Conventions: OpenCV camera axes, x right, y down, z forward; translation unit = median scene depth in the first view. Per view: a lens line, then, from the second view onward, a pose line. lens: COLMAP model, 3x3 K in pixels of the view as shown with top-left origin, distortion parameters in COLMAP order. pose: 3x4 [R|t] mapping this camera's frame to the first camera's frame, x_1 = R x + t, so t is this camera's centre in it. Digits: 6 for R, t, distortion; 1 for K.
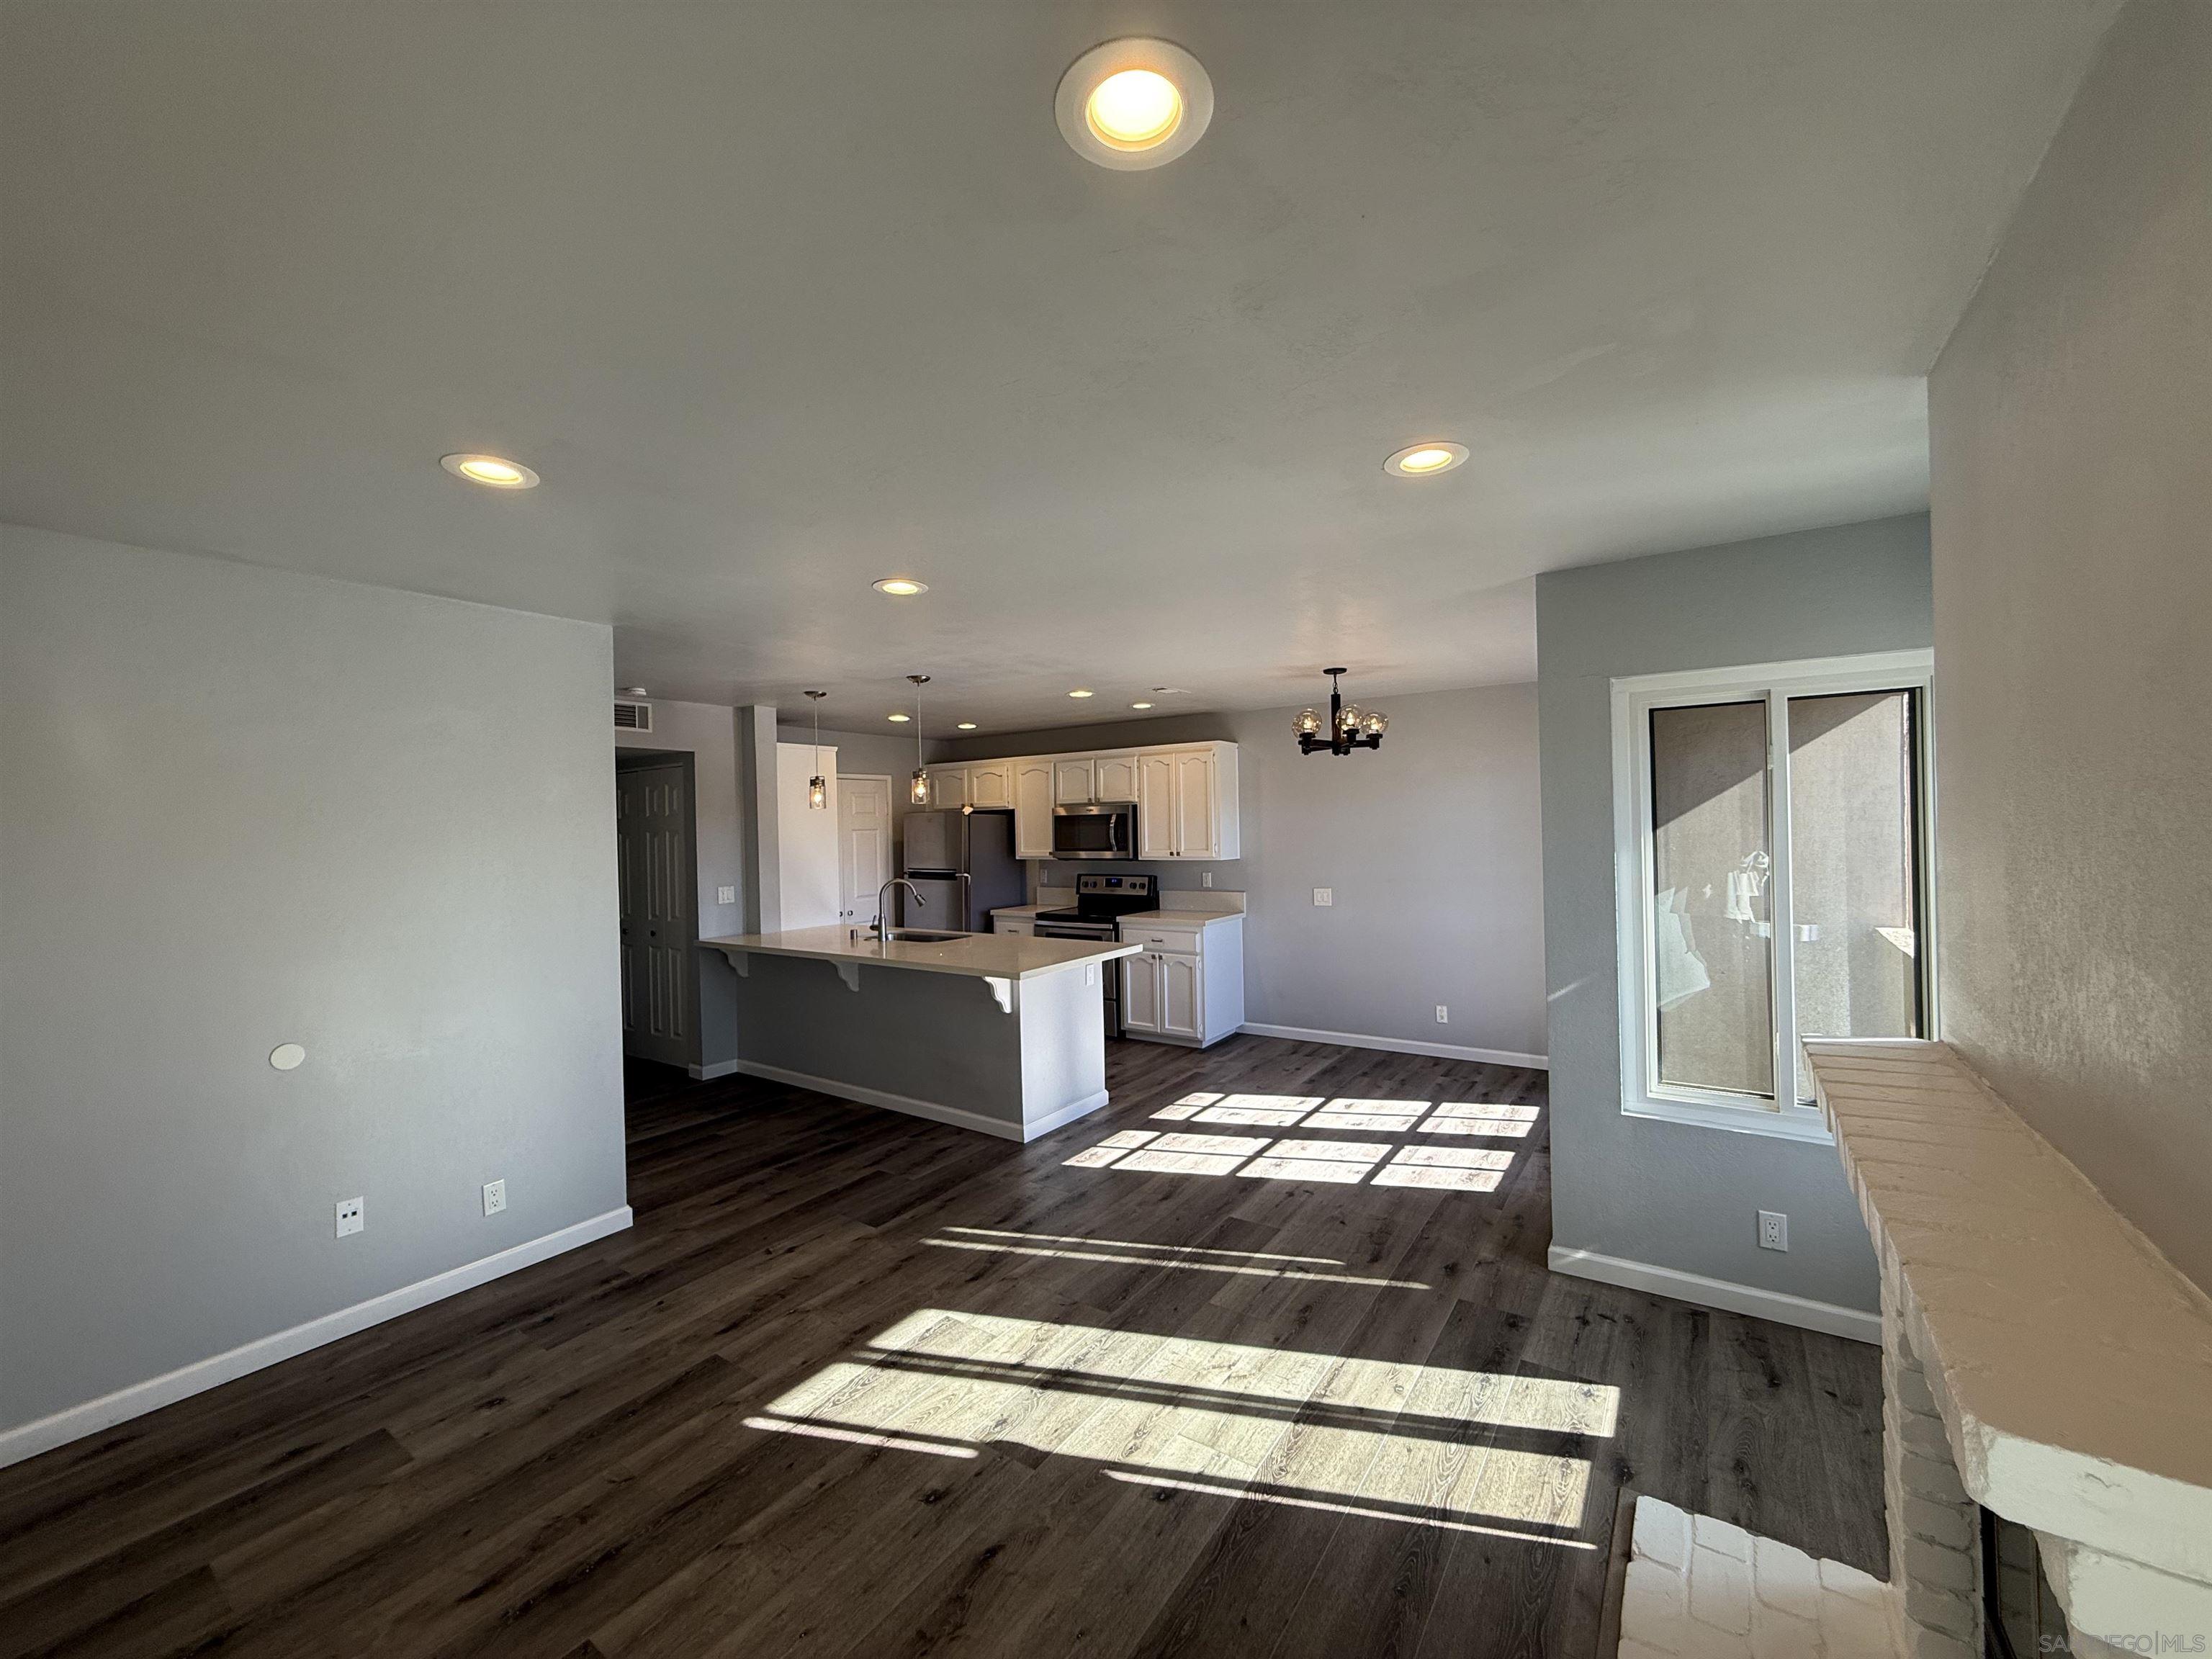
lens RADIAL K [[876.9, 0, 1097.9], [0, 876.9, 832.4], [0, 0, 1]] dist [0.000028, 0.000171]
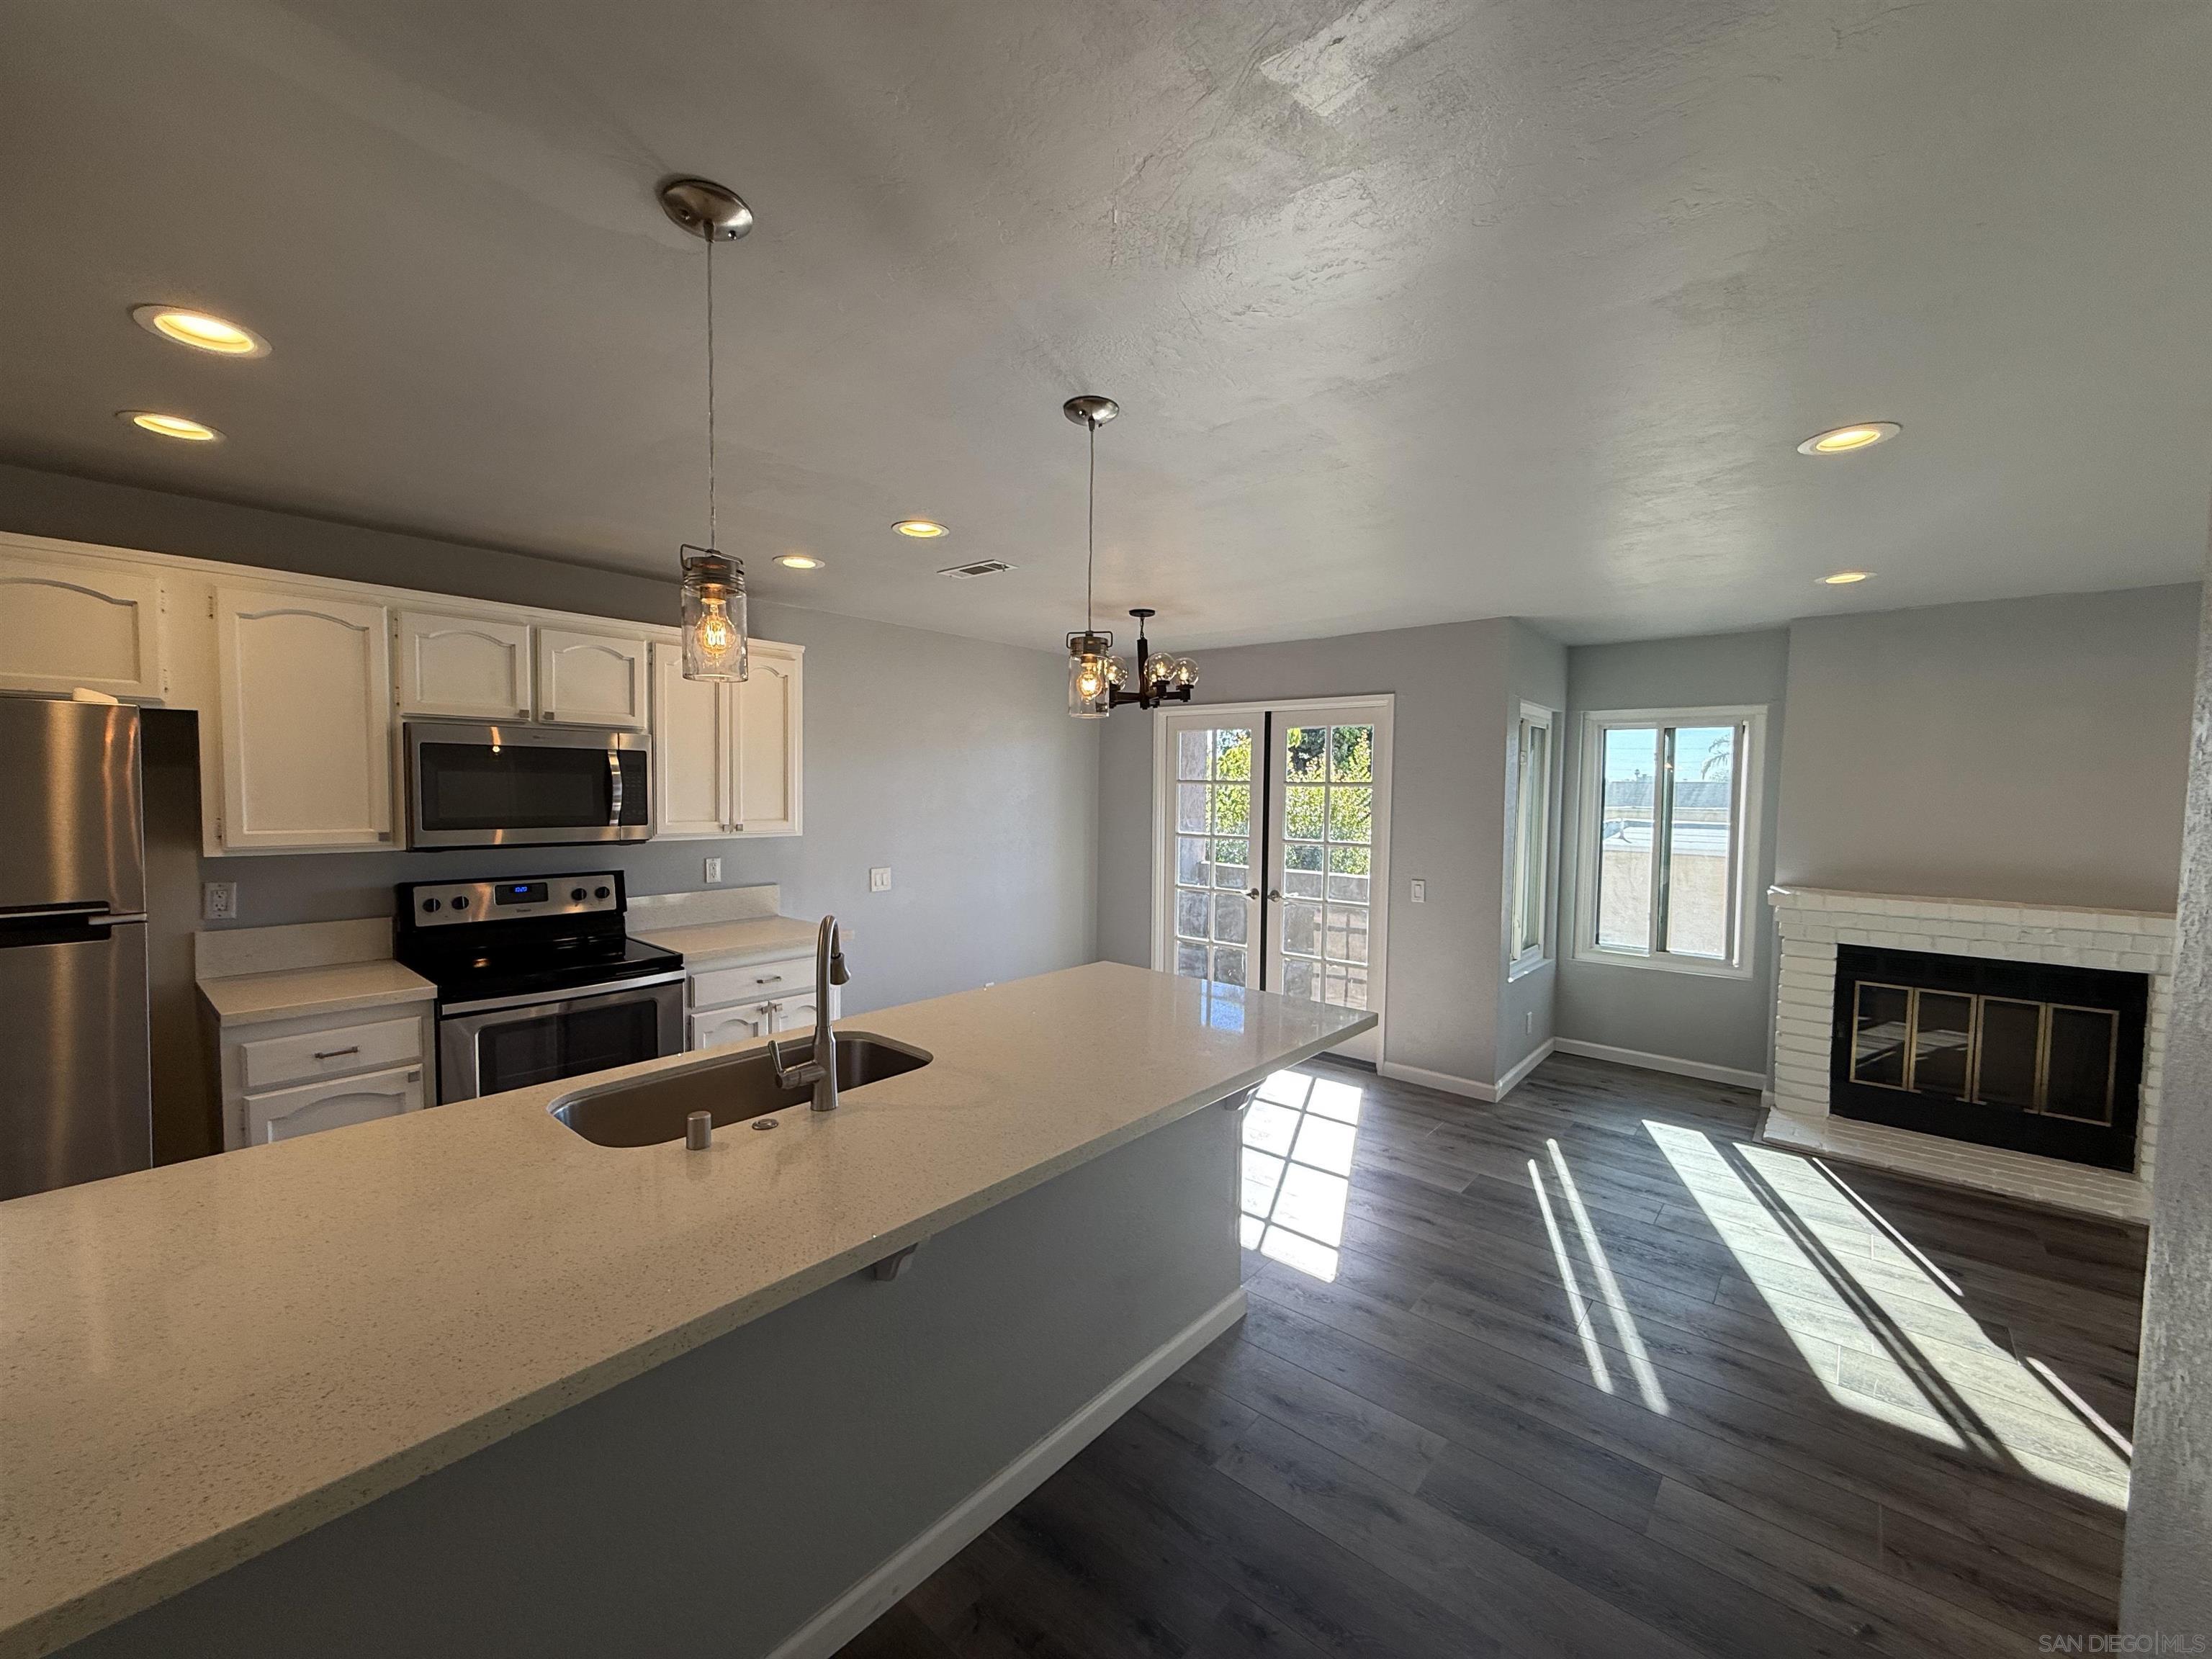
lens RADIAL K [[881.0, 0, 1099.5], [0, 881.0, 827.0], [0, 0, 1]] dist [0.001803, -0.000224]
pose [[0.099009, -0.023722, 0.994804, -0.865139], [-0.011973, 0.999615, 0.025028, 0.012615], [-0.995014, -0.014389, 0.098687, 1.325374]]
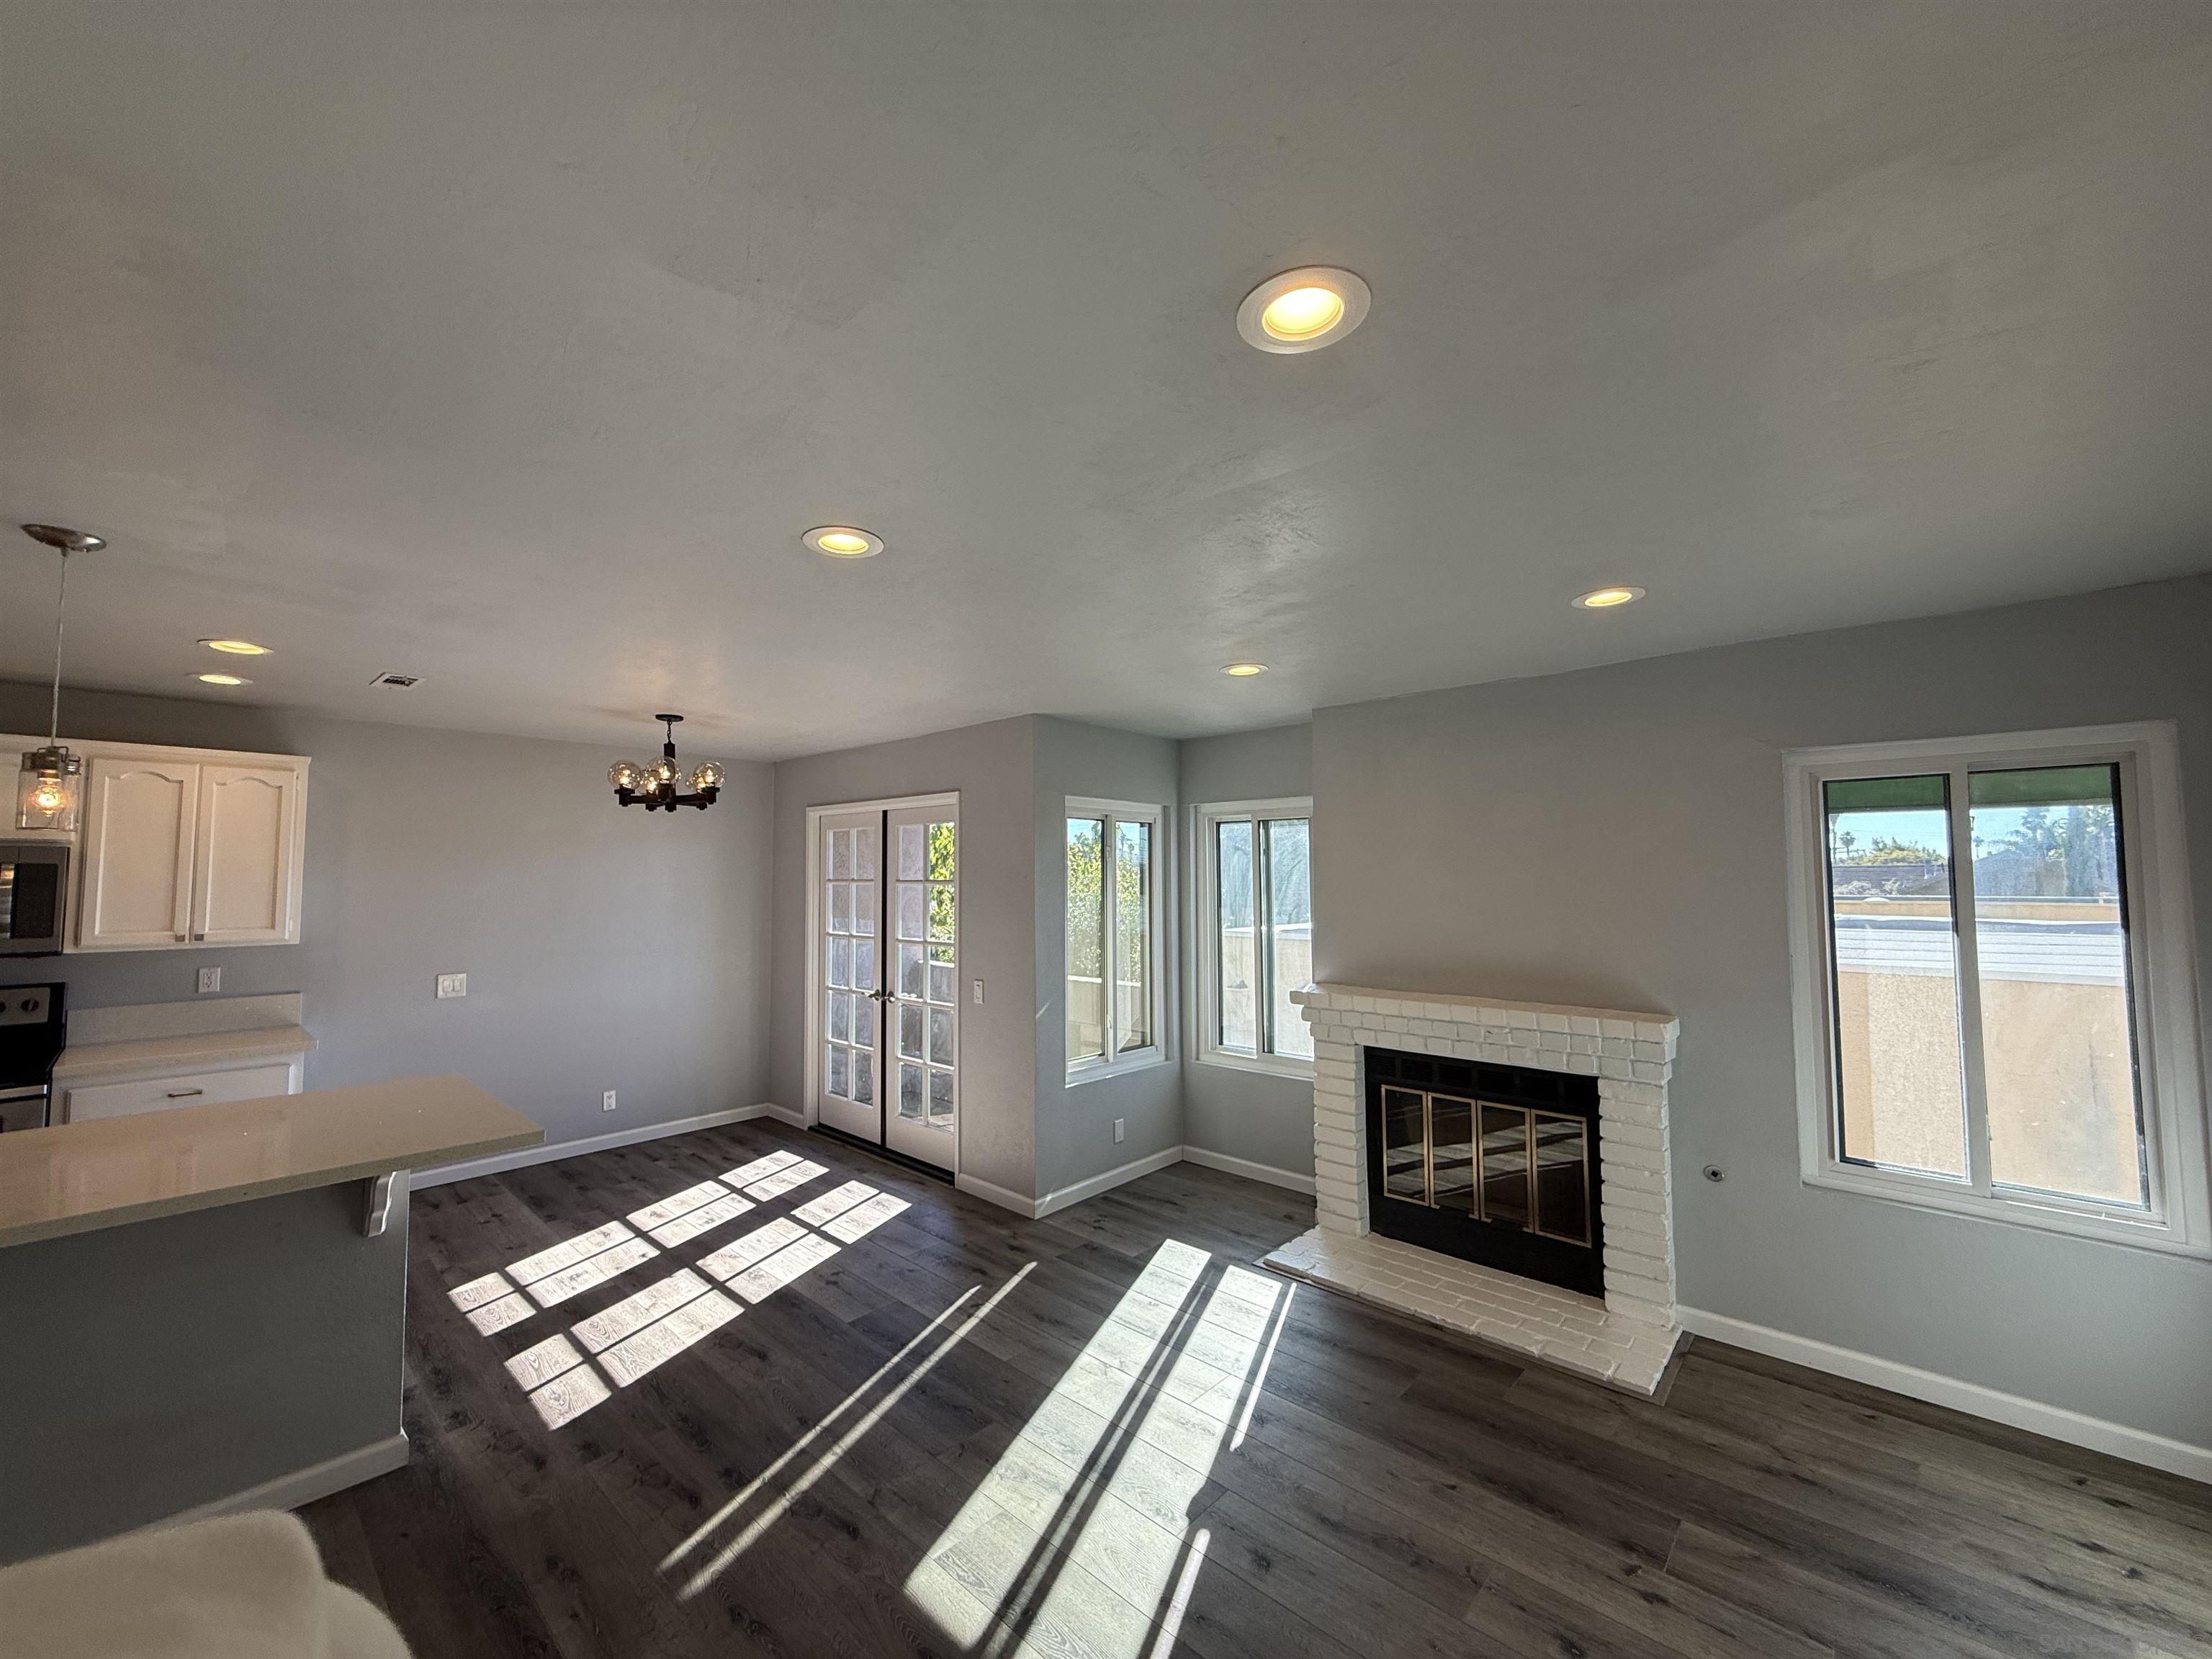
lens RADIAL K [[876.9, 0, 1097.9], [0, 876.9, 832.4], [0, 0, 1]] dist [0.000028, 0.000171]
pose [[0.136991, 0.073132, 0.987869, -0.757987], [0.002362, 0.997244, -0.074153, -0.000871], [-0.990570, 0.012492, 0.136440, 0.621413]]
